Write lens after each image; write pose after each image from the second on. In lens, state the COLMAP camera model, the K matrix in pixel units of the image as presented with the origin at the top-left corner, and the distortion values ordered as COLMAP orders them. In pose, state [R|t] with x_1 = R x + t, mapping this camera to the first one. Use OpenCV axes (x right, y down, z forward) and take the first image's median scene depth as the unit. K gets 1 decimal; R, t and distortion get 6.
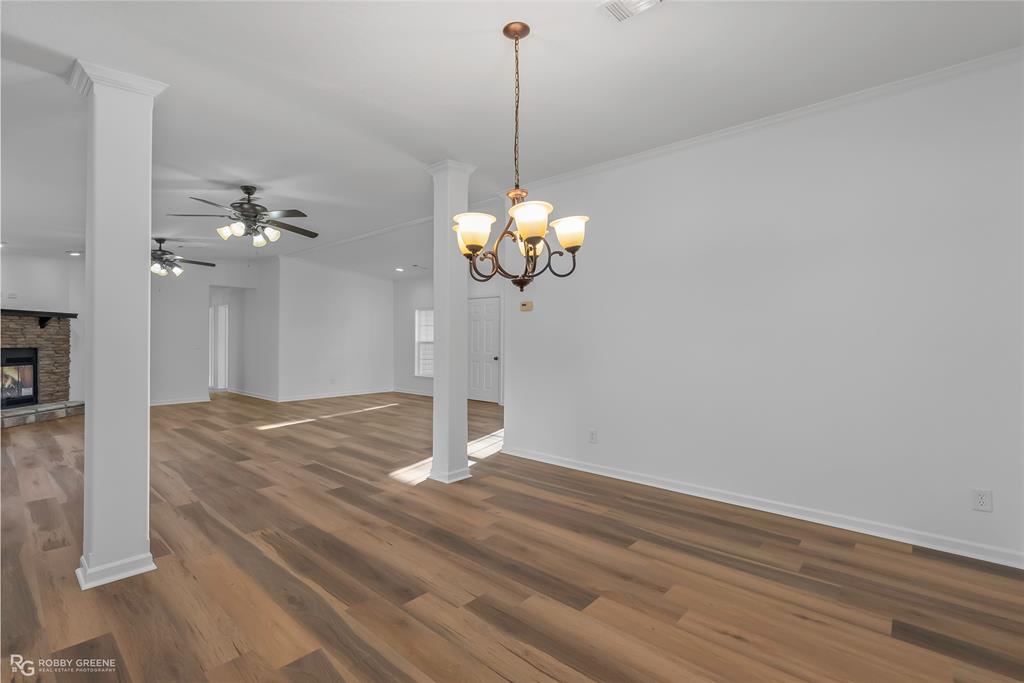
lens RADIAL K [[466.0, 0, 516.8], [0, 466.0, 339.9], [0, 0, 1]] dist [-0.006722, 0.002920]
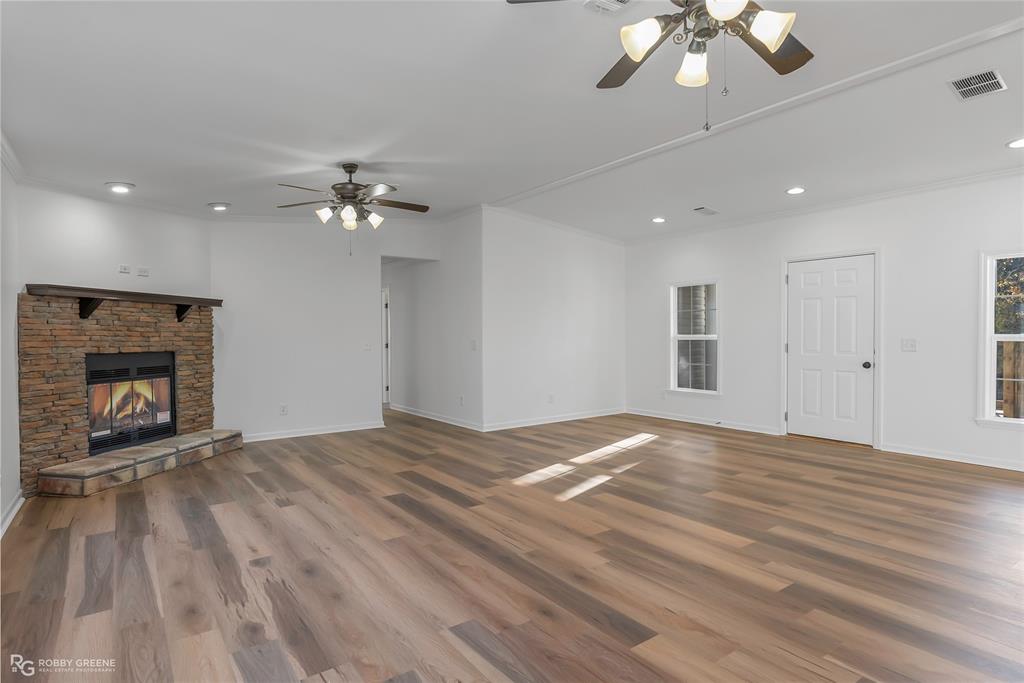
lens RADIAL K [[544.4, 0, 512.4], [0, 544.4, 340.6], [0, 0, 1]] dist [-0.003668, 0.001129]
pose [[0.975355, -0.008266, -0.220487, -0.291018], [0.011268, 0.999860, 0.012361, -0.001746], [0.220354, -0.014541, 0.975312, 0.259716]]
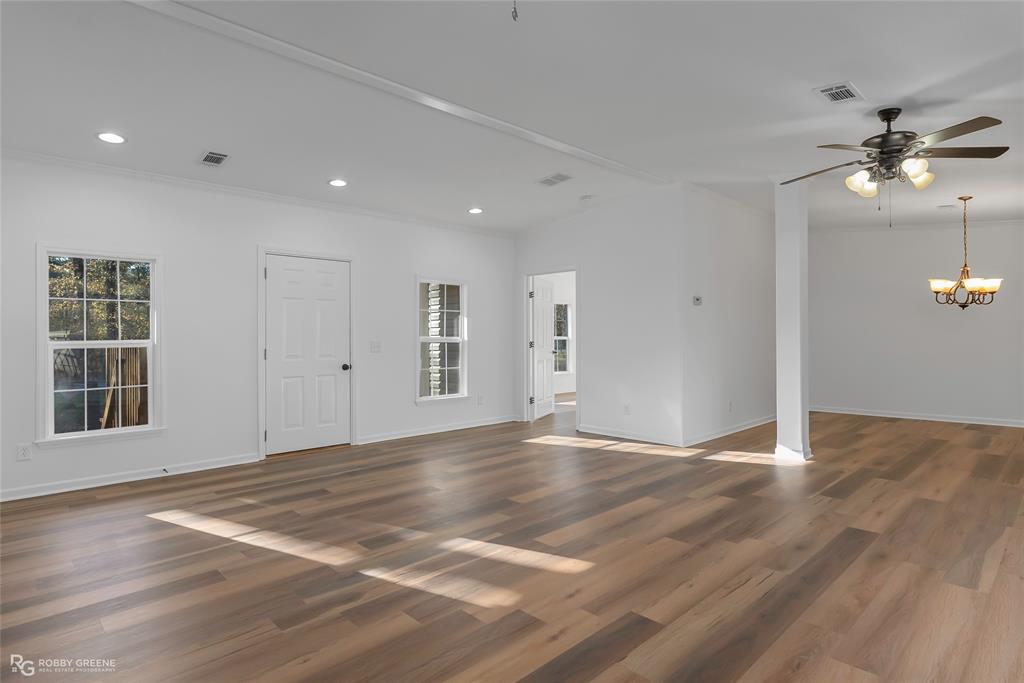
lens RADIAL K [[544.4, 0, 515.8], [0, 544.4, 334.8], [0, 0, 1]] dist [-0.003668, 0.001129]
pose [[0.079185, -0.004228, 0.996851, -0.653141], [0.006293, 0.999973, 0.003741, -0.001687], [-0.996840, 0.005977, 0.079210, 0.684532]]
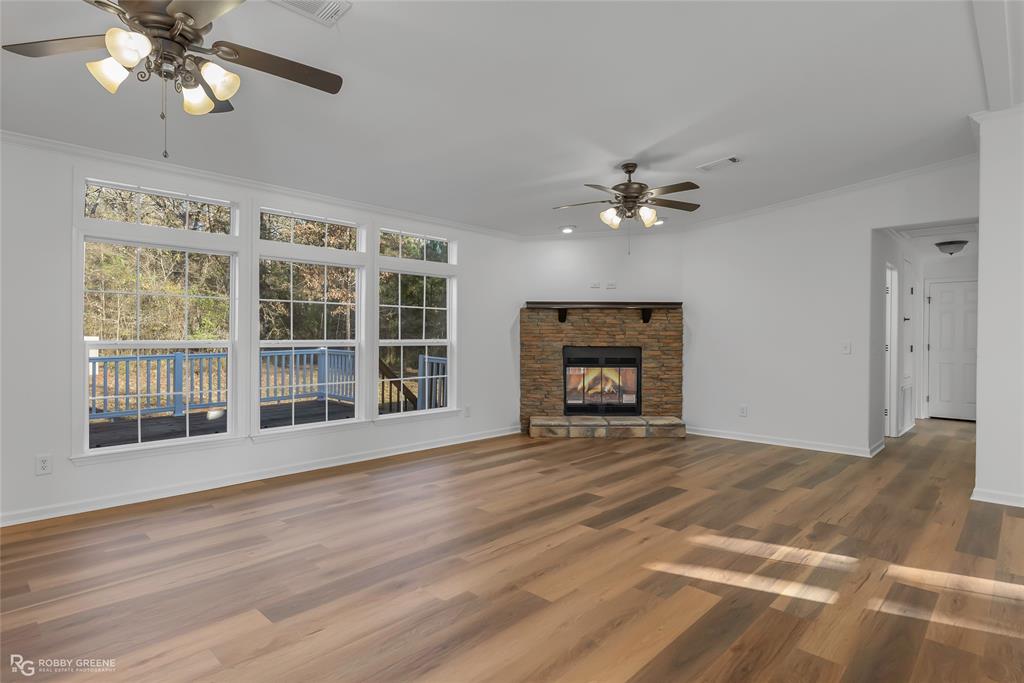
lens RADIAL K [[544.4, 0, 514.7], [0, 544.4, 339.7], [0, 0, 1]] dist [-0.003668, 0.001129]
pose [[-0.036336, 0.002040, -0.999338, -0.049394], [-0.000860, 0.999997, 0.002073, 0.002156], [0.999339, 0.000934, -0.036334, 0.610699]]
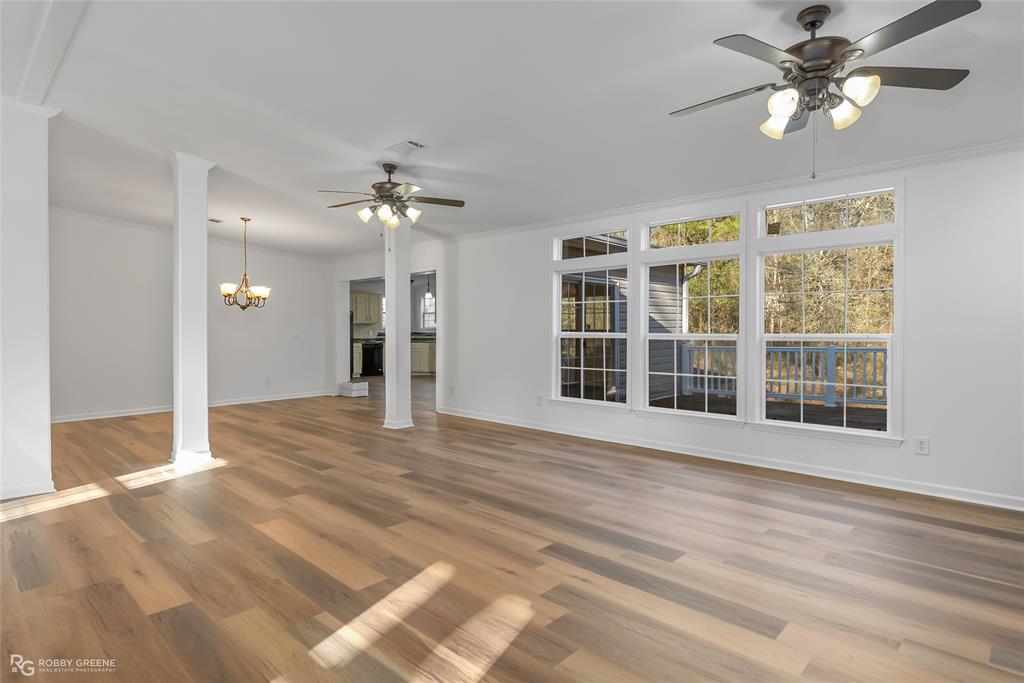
lens RADIAL K [[544.4, 0, 511.3], [0, 544.4, 340.3], [0, 0, 1]] dist [-0.003668, 0.001129]
pose [[-0.999104, -0.003505, 0.042165, -0.400345], [-0.002740, 0.999831, 0.018170, 0.001260], [-0.042222, 0.018038, -0.998945, 0.958204]]
